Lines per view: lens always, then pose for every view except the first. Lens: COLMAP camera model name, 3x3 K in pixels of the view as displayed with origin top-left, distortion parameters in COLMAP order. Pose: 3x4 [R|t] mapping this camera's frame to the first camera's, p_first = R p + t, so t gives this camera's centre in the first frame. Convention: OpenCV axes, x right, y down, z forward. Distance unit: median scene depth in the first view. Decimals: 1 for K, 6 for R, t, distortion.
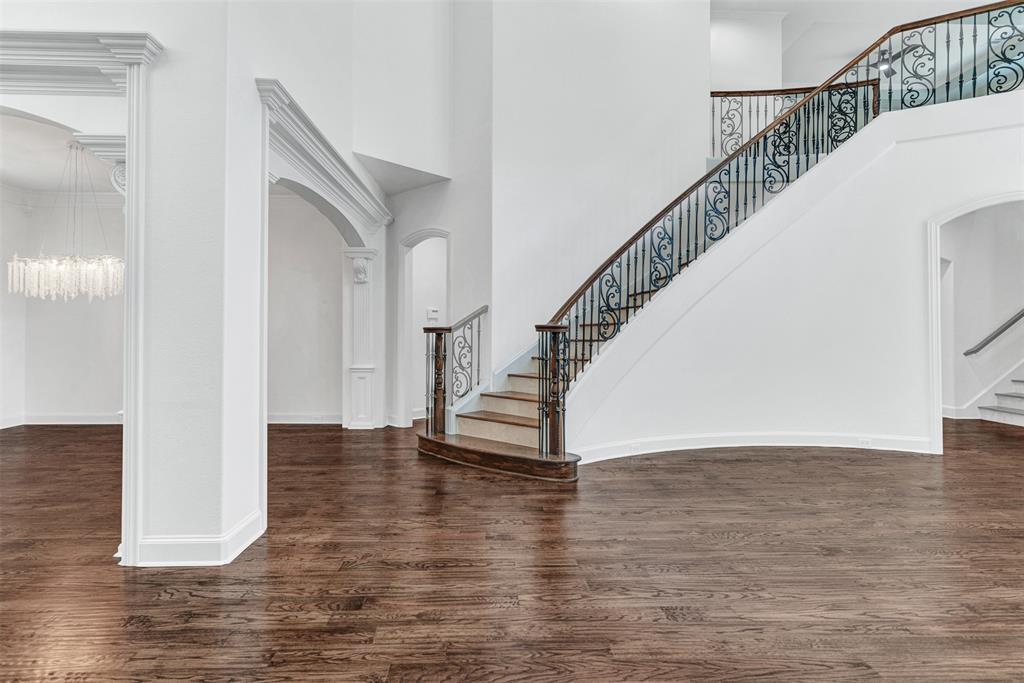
lens RADIAL K [[544.9, 0, 511.1], [0, 544.9, 329.1], [0, 0, 1]] dist [0.005924, 0.001256]
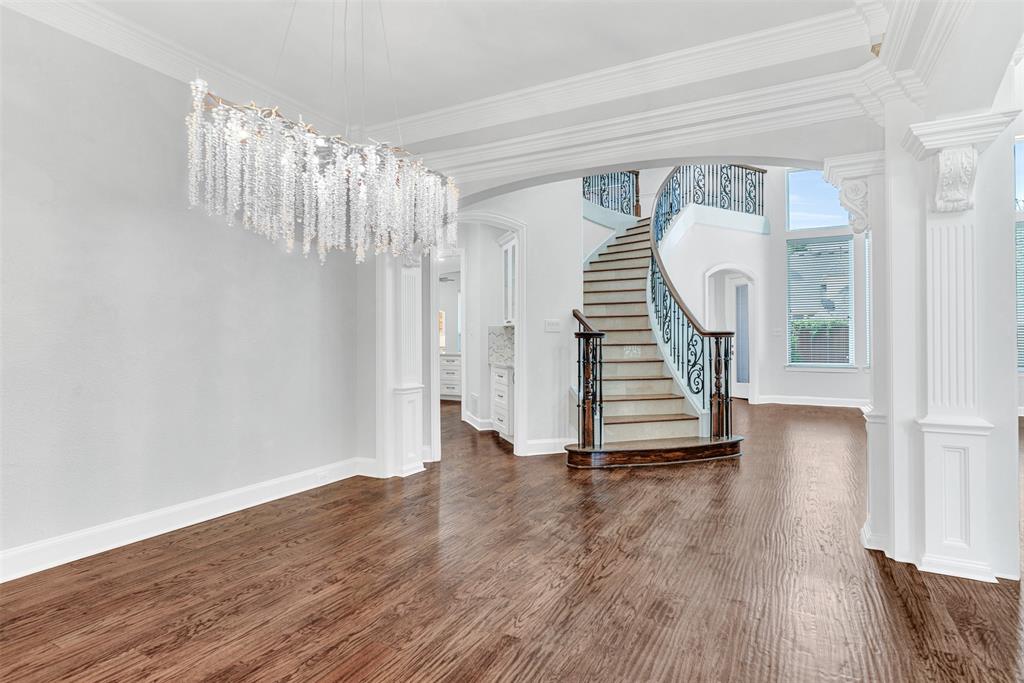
lens RADIAL K [[544.9, 0, 511.1], [0, 544.9, 329.1], [0, 0, 1]] dist [0.005924, 0.001256]
pose [[0.490040, 0.018380, 0.871506, -1.263969], [-0.008789, 0.999831, -0.016145, 0.009213], [-0.871655, 0.000252, 0.490119, 0.821597]]
